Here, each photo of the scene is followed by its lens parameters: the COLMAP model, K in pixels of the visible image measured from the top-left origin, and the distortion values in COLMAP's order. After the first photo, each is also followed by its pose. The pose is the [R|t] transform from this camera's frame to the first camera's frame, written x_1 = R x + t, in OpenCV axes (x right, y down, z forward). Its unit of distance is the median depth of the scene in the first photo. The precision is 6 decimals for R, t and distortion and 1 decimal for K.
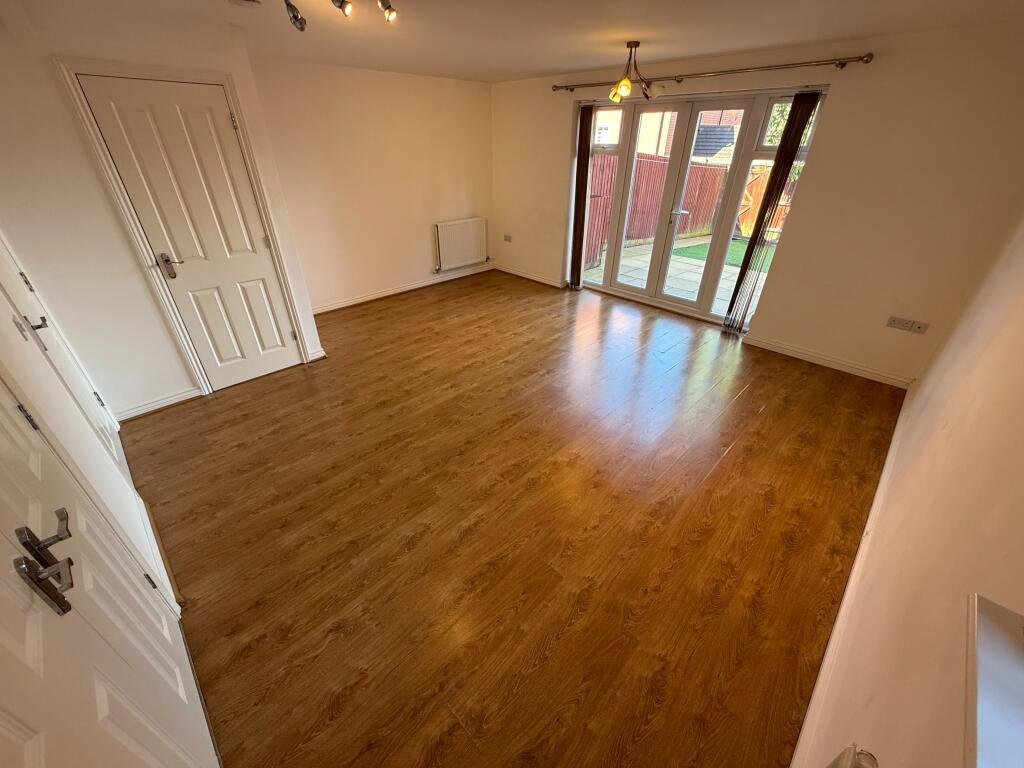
lens RADIAL K [[407.7, 0, 513.1], [0, 407.7, 382.0], [0, 0, 1]] dist [0.000595, -0.000547]
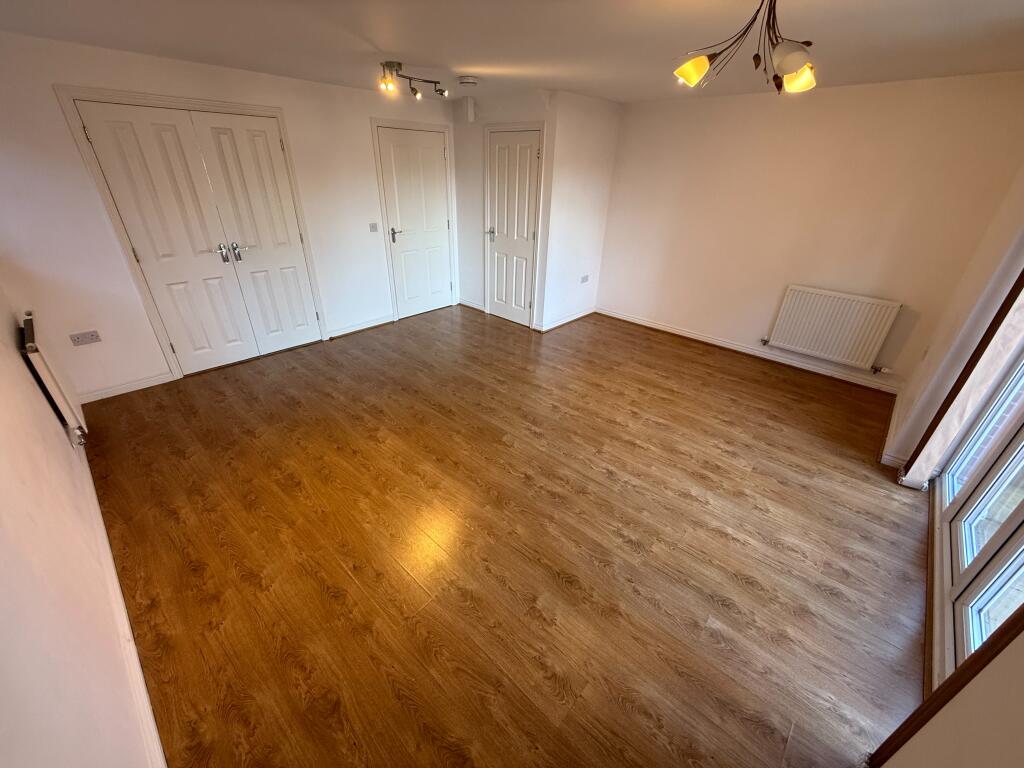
lens RADIAL K [[407.7, 0, 512.6], [0, 407.7, 386.9], [0, 0, 1]] dist [0.000595, -0.000547]
pose [[0.034652, 0.472083, -0.880873, 0.879197], [-0.532838, 0.754407, 0.383346, -0.442441], [0.845507, 0.456079, 0.277686, 0.770495]]
